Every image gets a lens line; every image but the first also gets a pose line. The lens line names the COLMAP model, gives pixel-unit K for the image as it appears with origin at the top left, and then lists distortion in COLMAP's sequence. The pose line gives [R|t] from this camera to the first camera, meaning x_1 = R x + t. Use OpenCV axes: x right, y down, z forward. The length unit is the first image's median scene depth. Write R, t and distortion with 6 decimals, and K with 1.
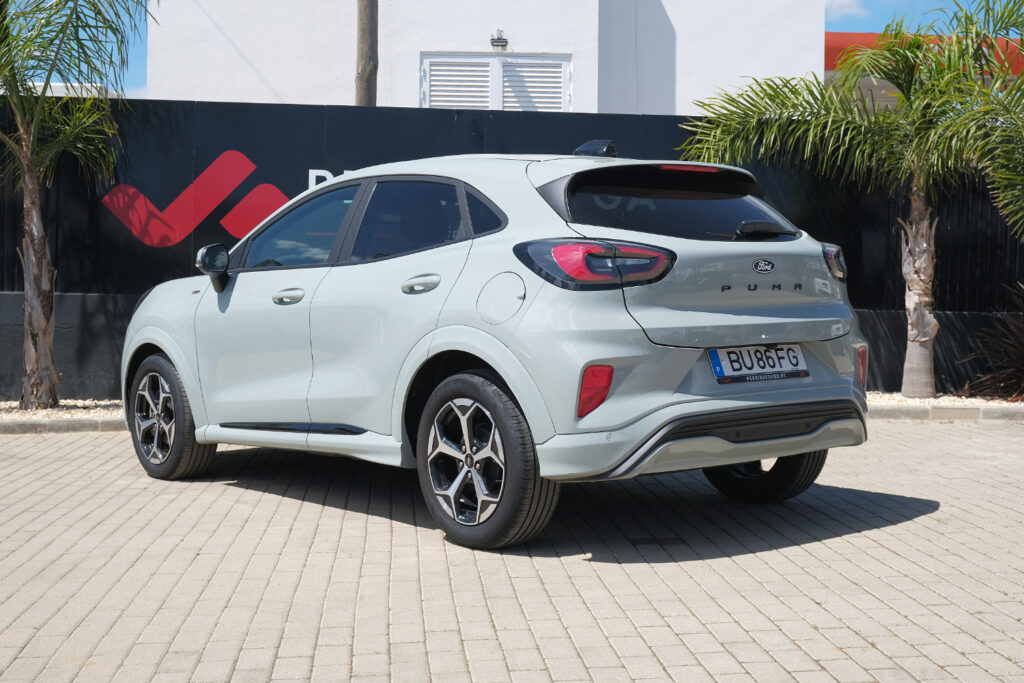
lens RADIAL K [[1419.2, 0, 511.8], [0, 1419.2, 308.1], [0, 0, 1]] dist [0.001520, 0.022598]
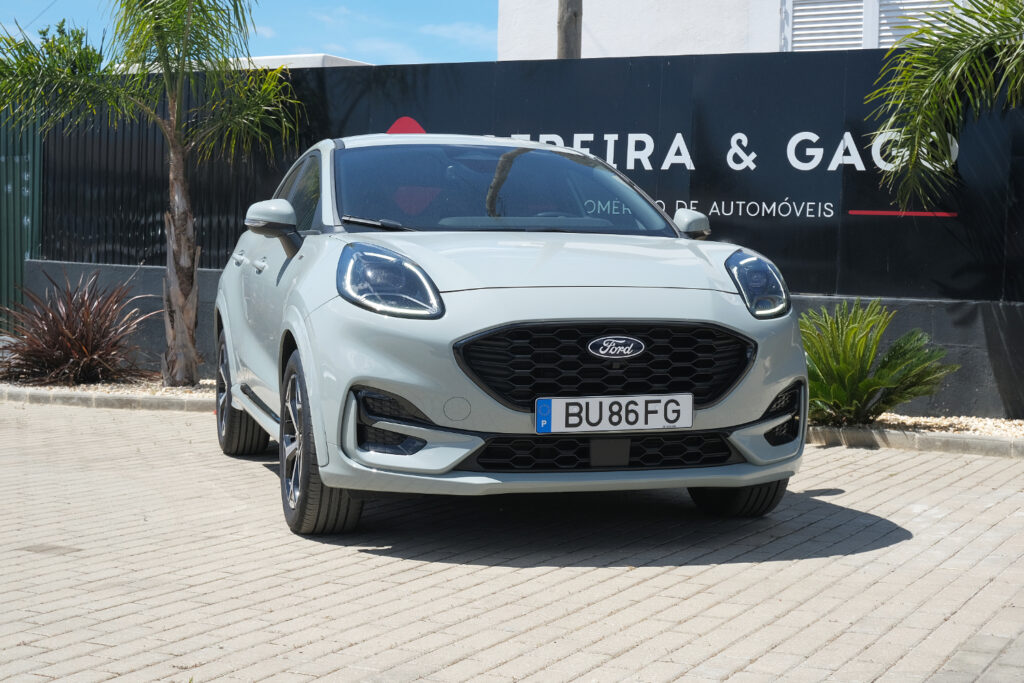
lens RADIAL K [[1556.9, 0, 512.0], [0, 1556.9, 341.5], [0, 0, 1]] dist [-0.054966, 0.075623]
pose [[0.841486, 0.036890, -0.539018, 0.410504], [-0.021179, 0.999152, 0.035318, -0.003247], [0.539863, -0.018304, 0.841554, 0.191781]]
